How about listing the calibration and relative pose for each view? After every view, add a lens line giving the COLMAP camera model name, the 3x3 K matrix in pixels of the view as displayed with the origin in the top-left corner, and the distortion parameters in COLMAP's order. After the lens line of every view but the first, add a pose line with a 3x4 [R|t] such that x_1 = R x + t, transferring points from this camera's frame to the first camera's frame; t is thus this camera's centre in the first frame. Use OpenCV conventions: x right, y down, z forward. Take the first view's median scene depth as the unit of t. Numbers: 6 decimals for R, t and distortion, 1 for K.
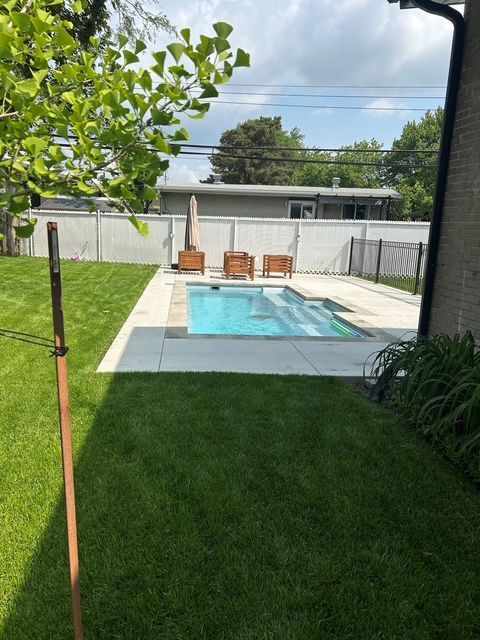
lens RADIAL K [[468.1, 0, 239.6], [0, 468.1, 319.0], [0, 0, 1]] dist [-0.011896, -0.013077]
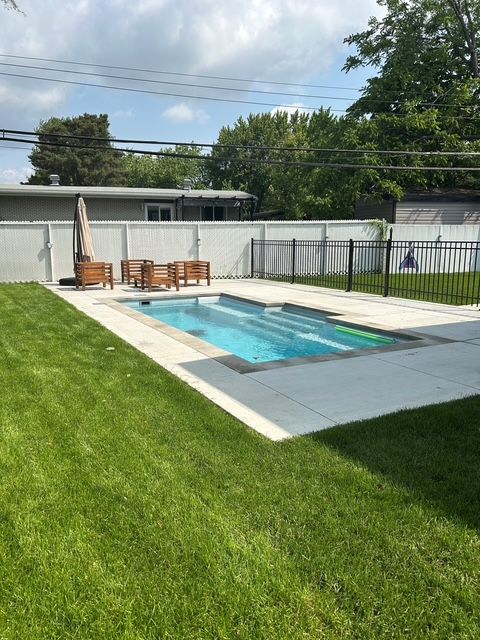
lens RADIAL K [[468.1, 0, 240.1], [0, 468.1, 322.1], [0, 0, 1]] dist [-0.011896, -0.013077]
pose [[0.920737, -0.107489, 0.375087, -0.163782], [0.107597, 0.993979, 0.020723, -0.022806], [-0.375056, 0.021277, 0.926758, 0.101674]]
